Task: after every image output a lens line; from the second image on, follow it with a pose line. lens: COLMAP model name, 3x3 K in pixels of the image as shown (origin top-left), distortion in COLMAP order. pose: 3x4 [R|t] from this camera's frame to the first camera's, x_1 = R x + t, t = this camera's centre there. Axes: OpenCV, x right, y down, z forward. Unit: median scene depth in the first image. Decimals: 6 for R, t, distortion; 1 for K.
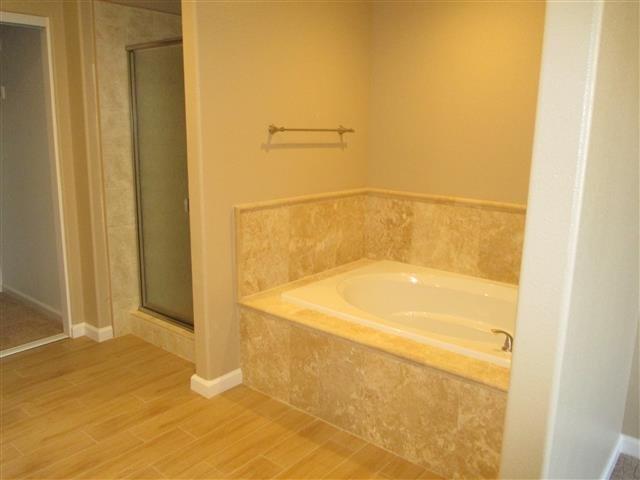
lens RADIAL K [[532.0, 0, 320.0], [0, 532.0, 240.0], [0, 0, 1]] dist [-0.010901, 0.001150]
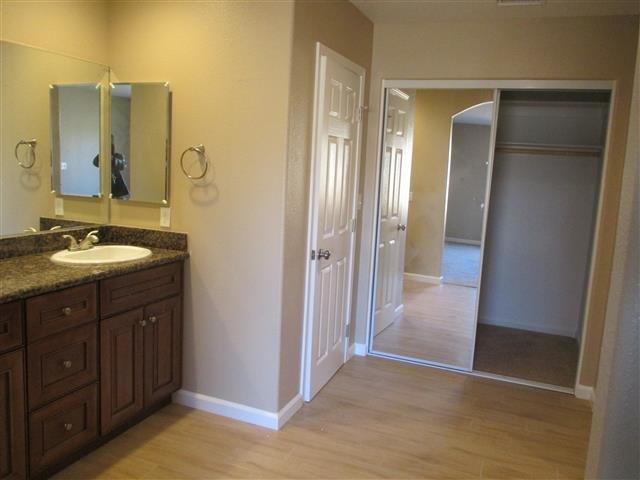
lens RADIAL K [[532.0, 0, 320.0], [0, 532.0, 240.0], [0, 0, 1]] dist [-0.010901, 0.001150]
pose [[0.277549, 0.130392, -0.951822, 0.341726], [-0.248692, 0.966728, 0.059916, -0.041776], [0.927965, 0.220080, 0.300742, 0.231130]]
